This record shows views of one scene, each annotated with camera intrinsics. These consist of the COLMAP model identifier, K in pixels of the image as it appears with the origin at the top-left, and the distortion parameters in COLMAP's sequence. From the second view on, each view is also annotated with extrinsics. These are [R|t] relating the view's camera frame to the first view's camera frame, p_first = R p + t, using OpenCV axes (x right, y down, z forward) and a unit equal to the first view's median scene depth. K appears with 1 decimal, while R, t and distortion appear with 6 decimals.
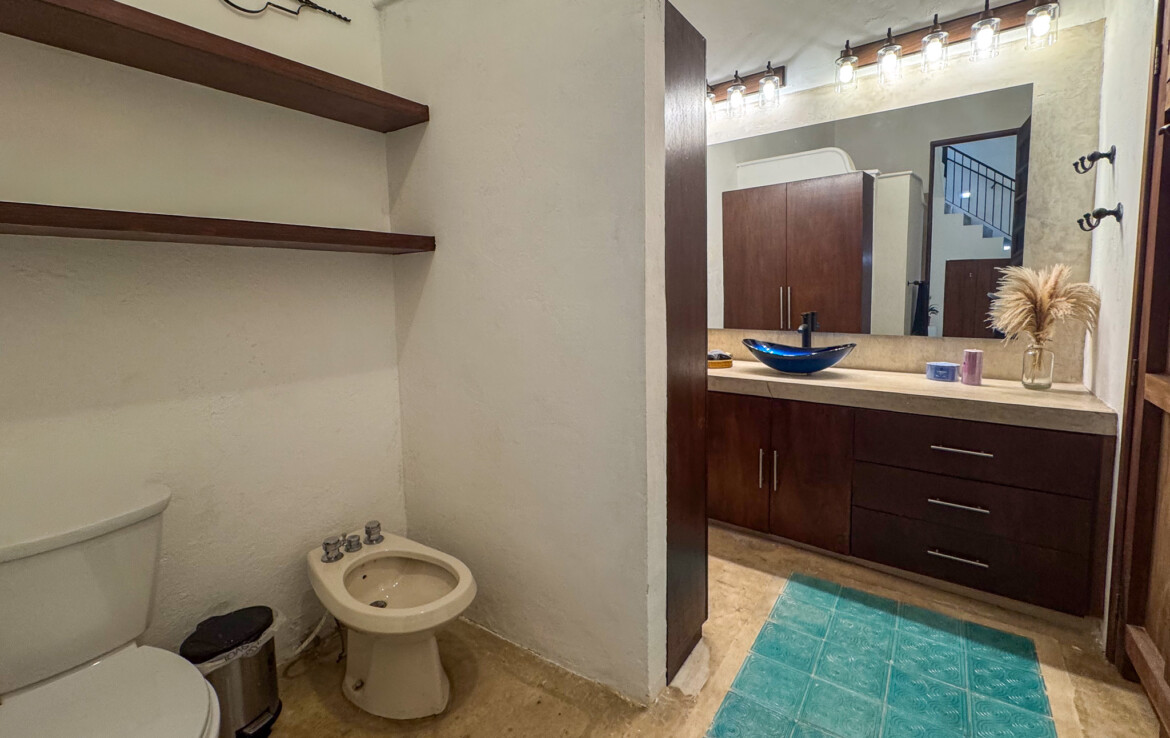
lens RADIAL K [[499.0, 0, 585.3], [0, 499.0, 328.6], [0, 0, 1]] dist [-0.002491, 0.000290]
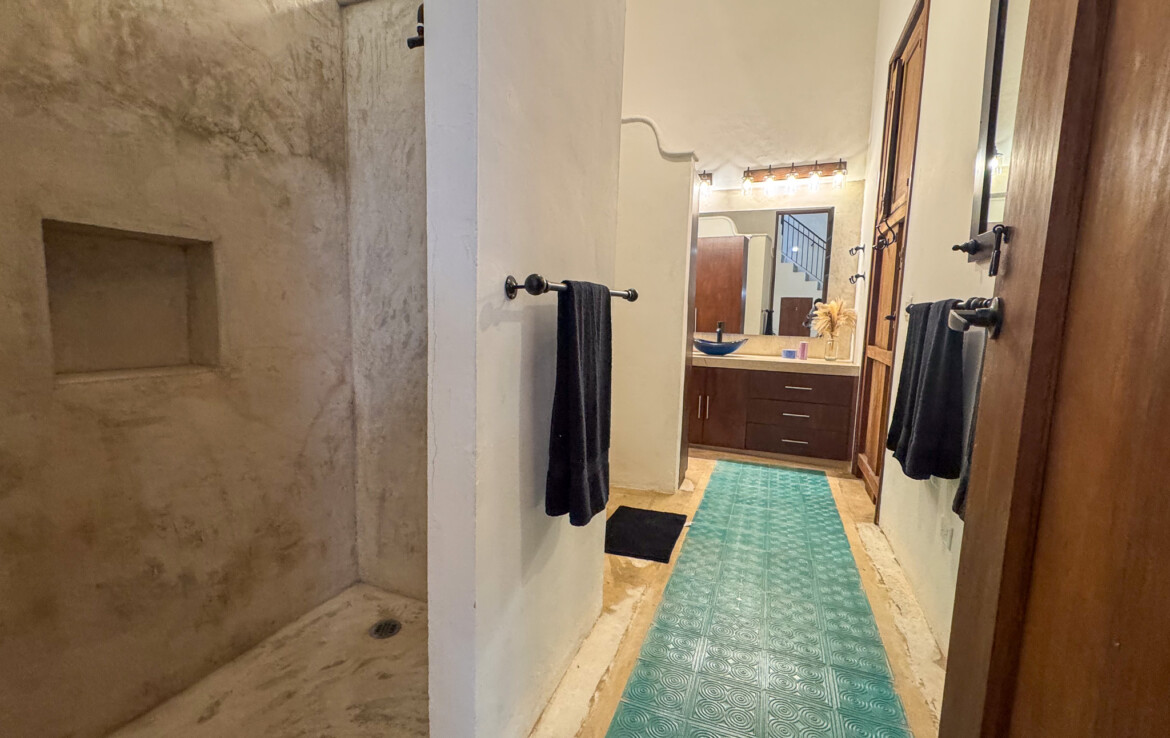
lens RADIAL K [[499.0, 0, 583.7], [0, 499.0, 371.8], [0, 0, 1]] dist [-0.002491, 0.000290]
pose [[0.964457, 0.008999, 0.264085, -0.563917], [-0.019088, 0.999182, 0.035660, 0.108103], [-0.263548, -0.039434, 0.963840, -0.654471]]
